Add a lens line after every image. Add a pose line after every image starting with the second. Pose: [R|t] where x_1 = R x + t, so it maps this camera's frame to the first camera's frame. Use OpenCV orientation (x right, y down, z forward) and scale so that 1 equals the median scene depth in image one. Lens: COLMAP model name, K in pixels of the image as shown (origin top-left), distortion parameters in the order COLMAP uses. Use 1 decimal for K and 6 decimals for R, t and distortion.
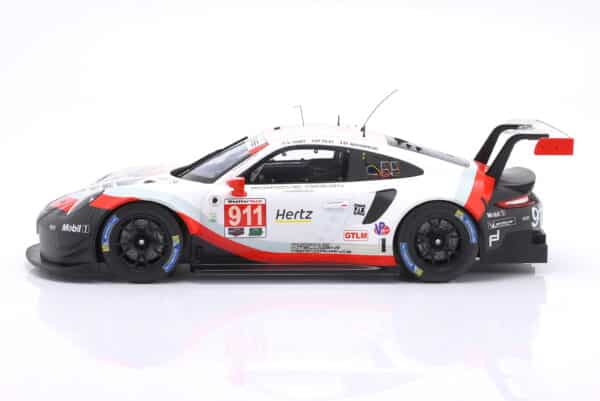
lens RADIAL K [[1444.0, 0, 300.0], [0, 1444.0, 200.5], [0, 0, 1]] dist [0.055603, 0.141524]
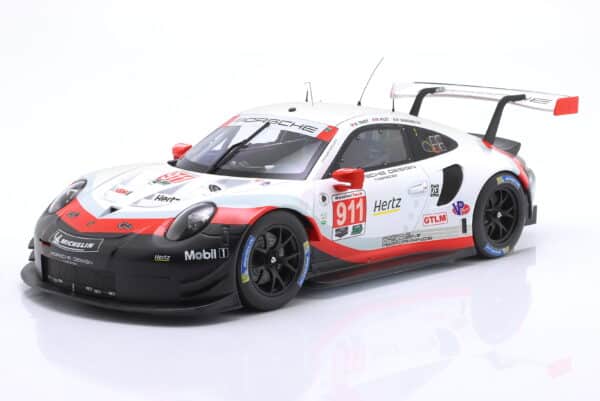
lens RADIAL K [[1444.0, 0, 300.0], [0, 1444.0, 200.5], [0, 0, 1]] dist [0.055603, 0.141524]
pose [[0.720888, -0.115920, 0.683288, -0.645482], [0.093652, 0.993163, 0.069684, -0.059120], [-0.686695, 0.013757, 0.726816, 0.394847]]
